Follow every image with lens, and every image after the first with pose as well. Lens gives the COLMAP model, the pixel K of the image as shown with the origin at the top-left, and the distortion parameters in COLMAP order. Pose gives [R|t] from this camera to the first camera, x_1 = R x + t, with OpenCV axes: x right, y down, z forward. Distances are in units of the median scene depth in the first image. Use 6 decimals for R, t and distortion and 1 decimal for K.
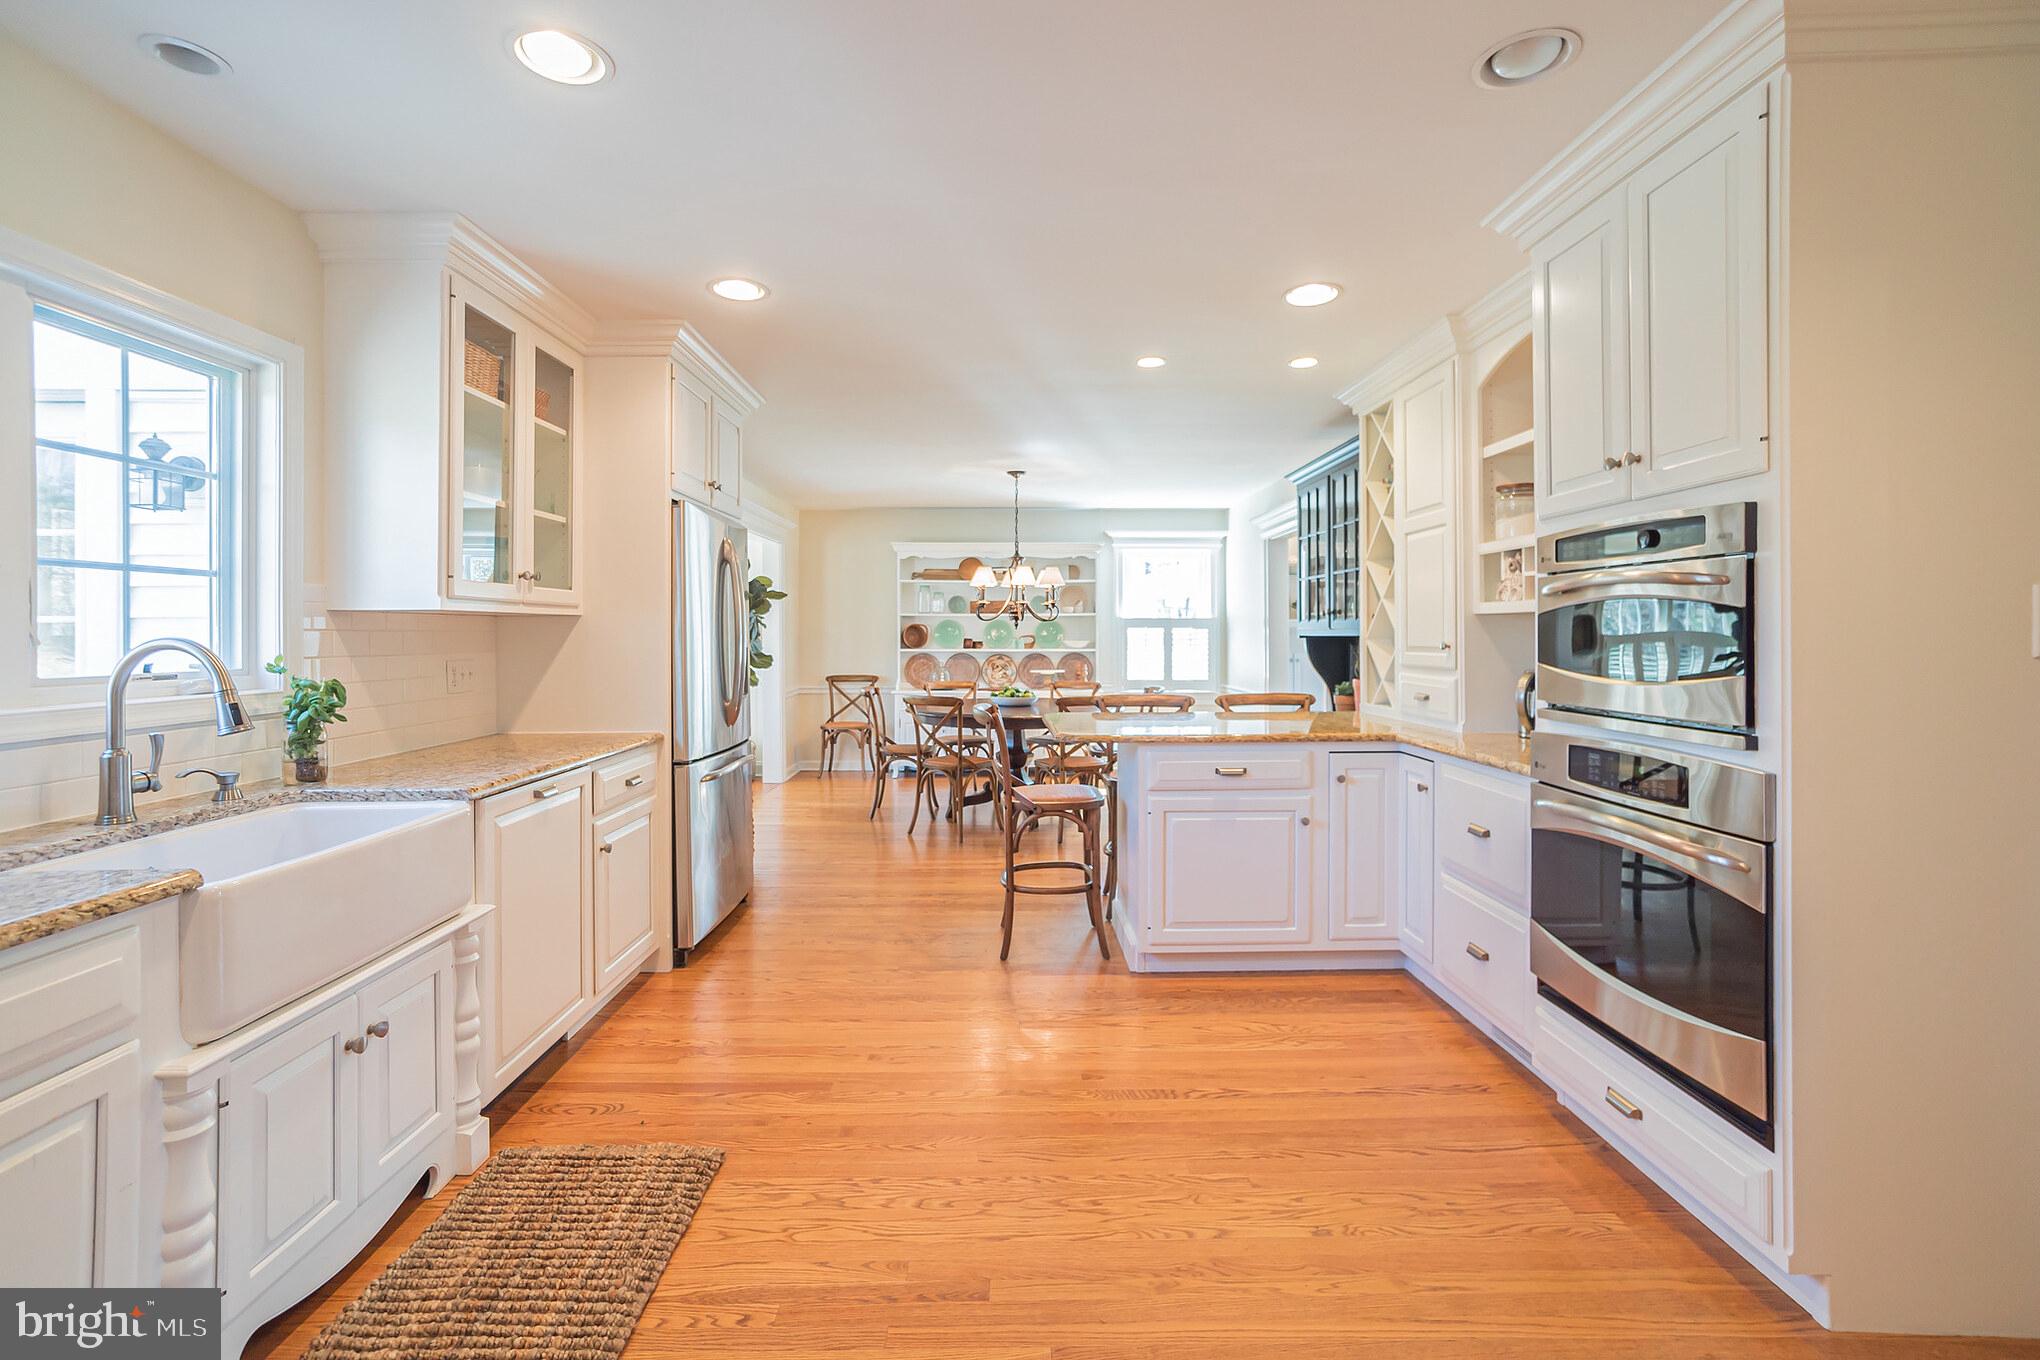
lens RADIAL K [[909.1, 0, 1020.0], [0, 909.1, 633.1], [0, 0, 1]] dist [-0.025571, 0.013999]
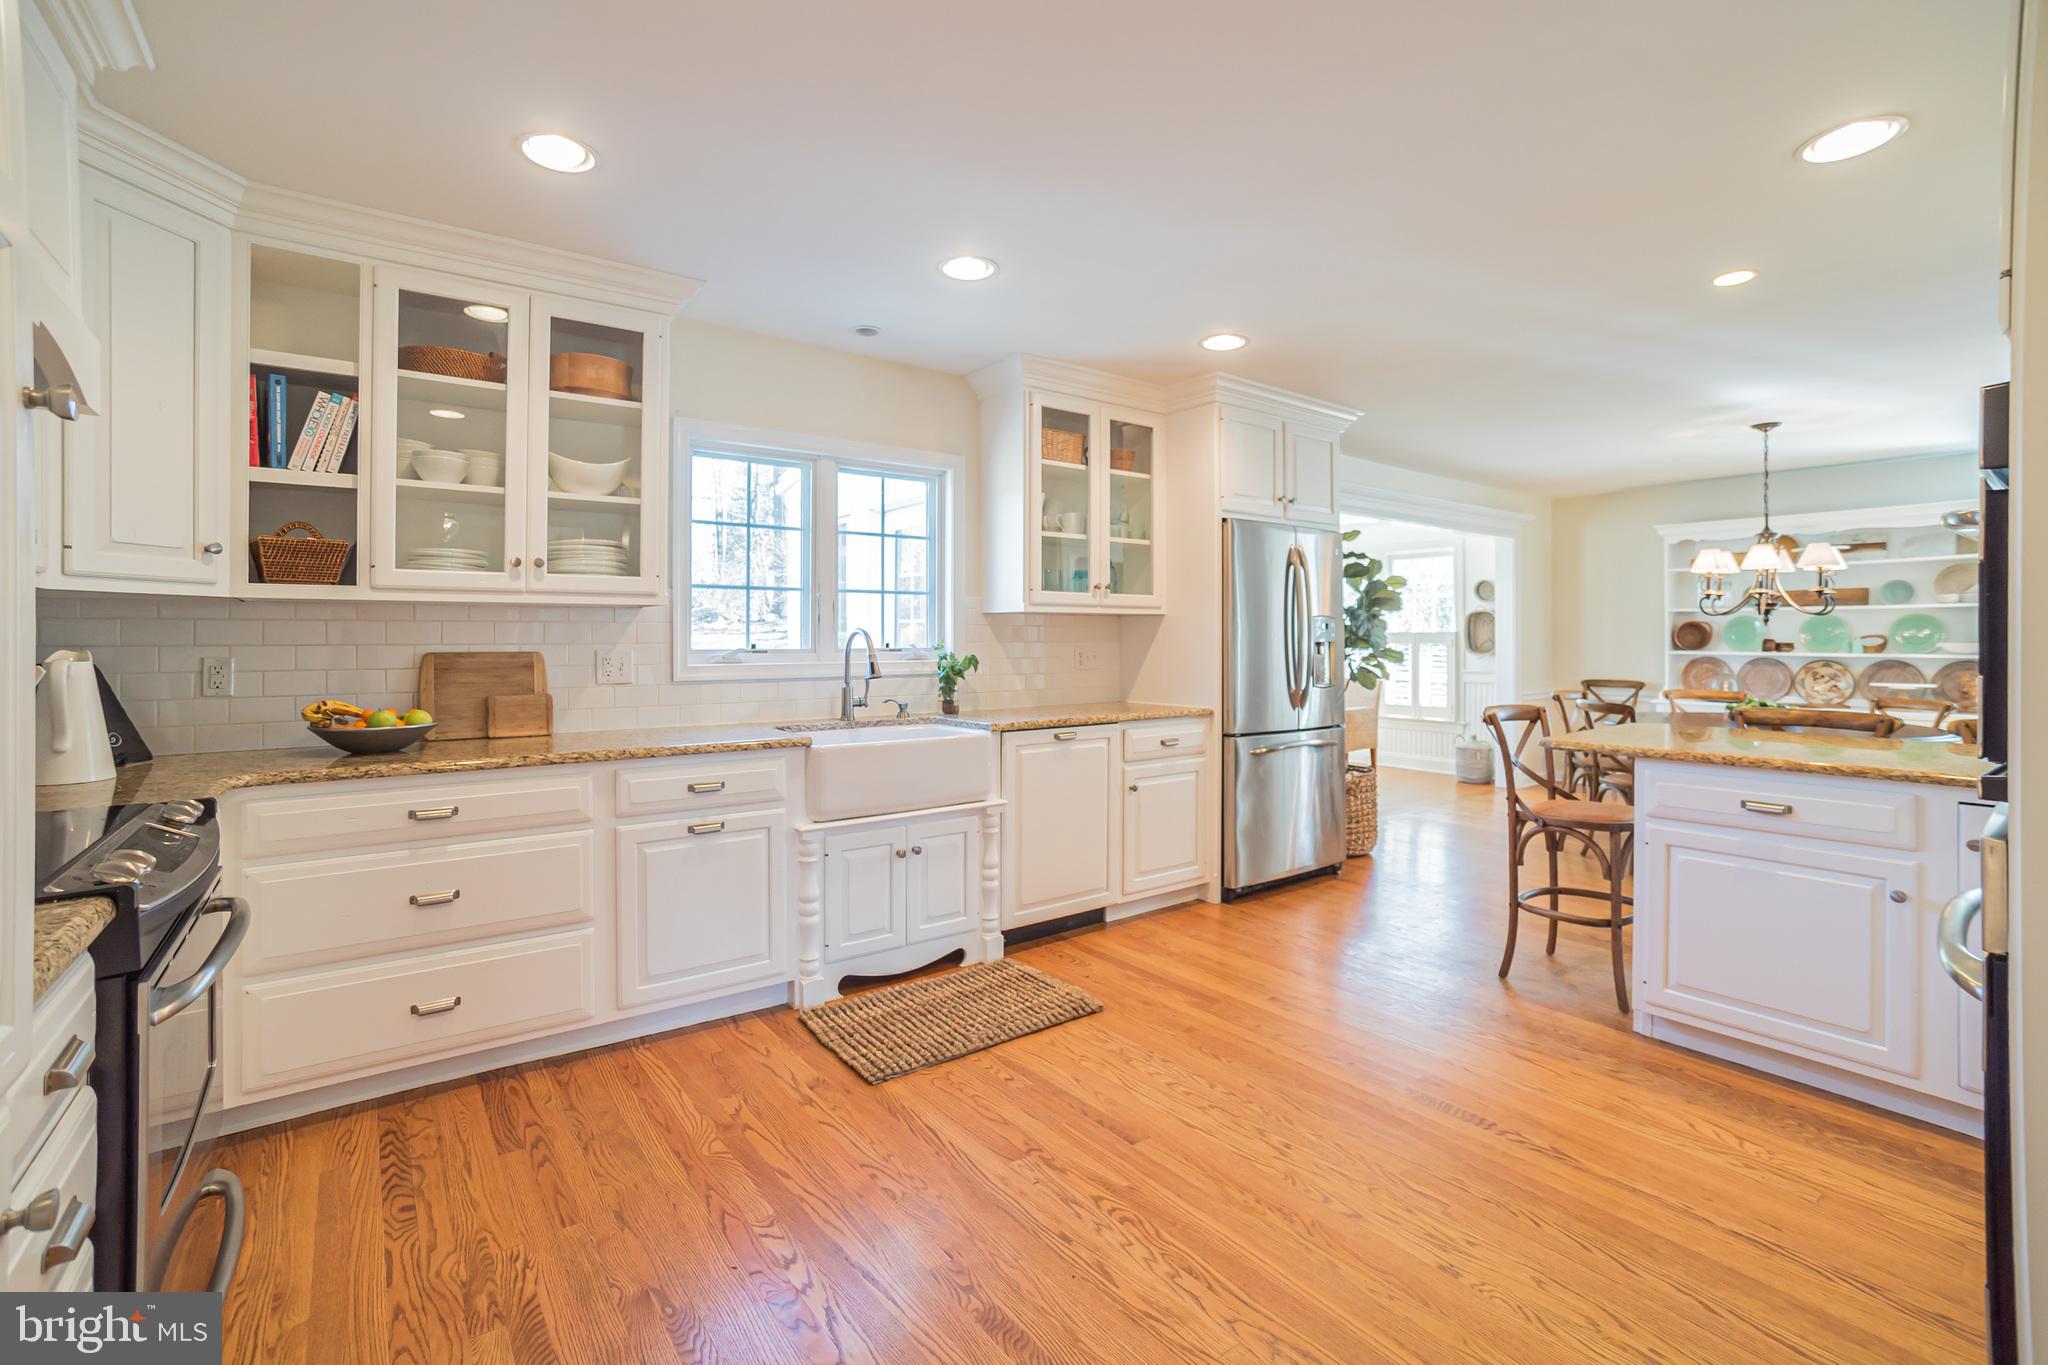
lens RADIAL K [[917.7, 0, 1032.1], [0, 917.7, 640.1], [0, 0, 1]] dist [-0.055717, 0.027262]
pose [[0.590722, 0.005572, -0.806856, 0.625722], [-0.002257, 0.999984, 0.005253, 0.014375], [0.806872, -0.001282, 0.590725, 0.090756]]
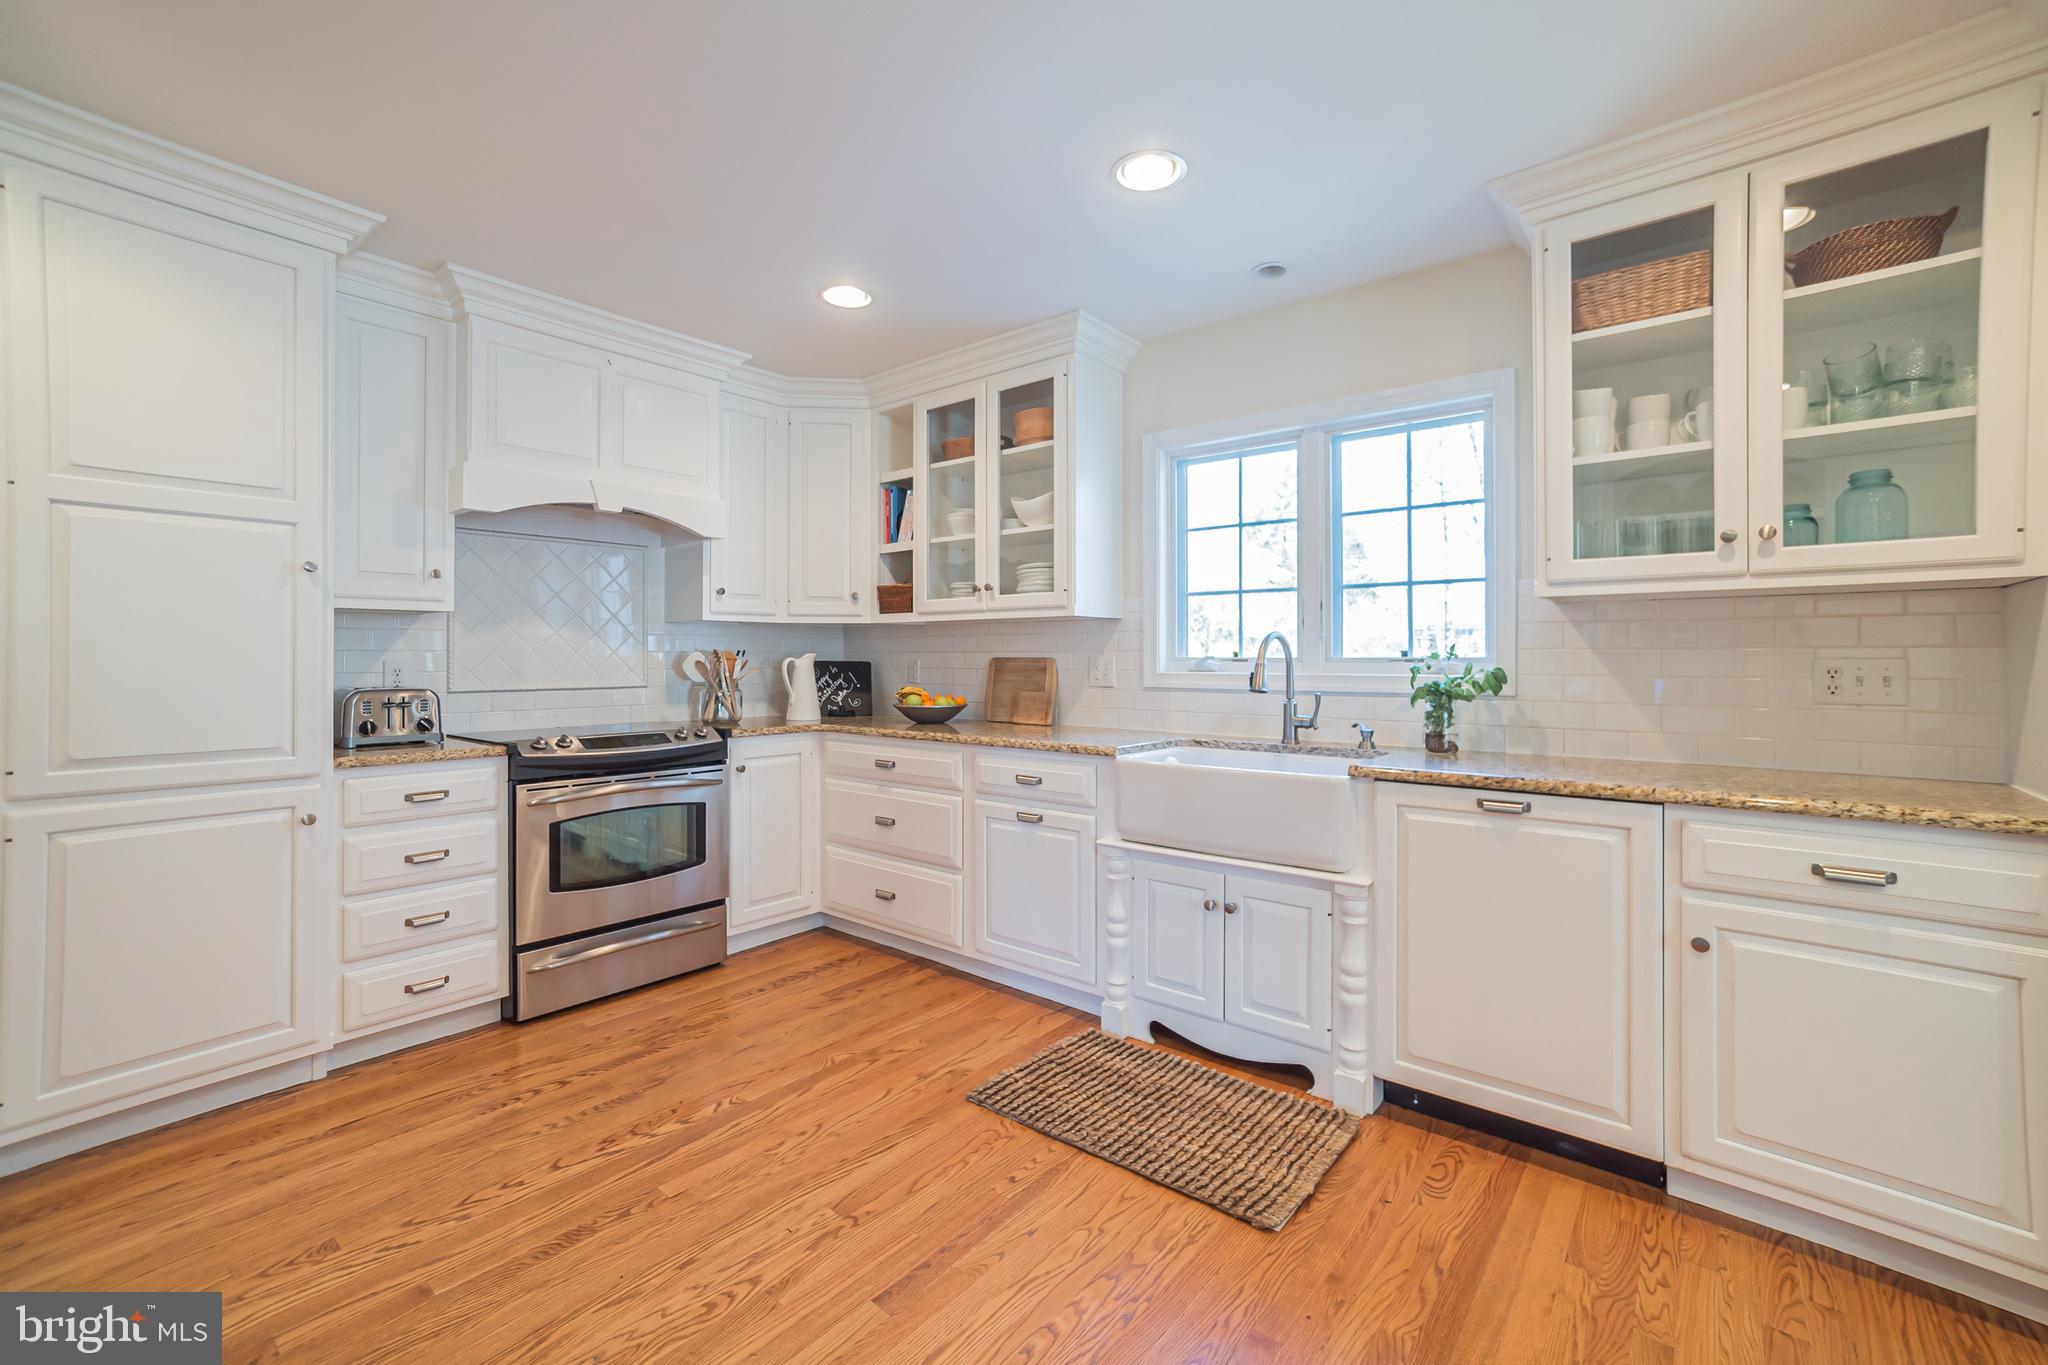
lens RADIAL K [[879.6, 0, 1013.8], [0, 879.6, 657.5], [0, 0, 1]] dist [-0.025533, 0.022286]
pose [[-0.657728, 0.004555, -0.753242, 0.392240], [0.002081, 0.999989, 0.004229, 0.031416], [0.753253, 0.001214, -0.657730, 1.193824]]
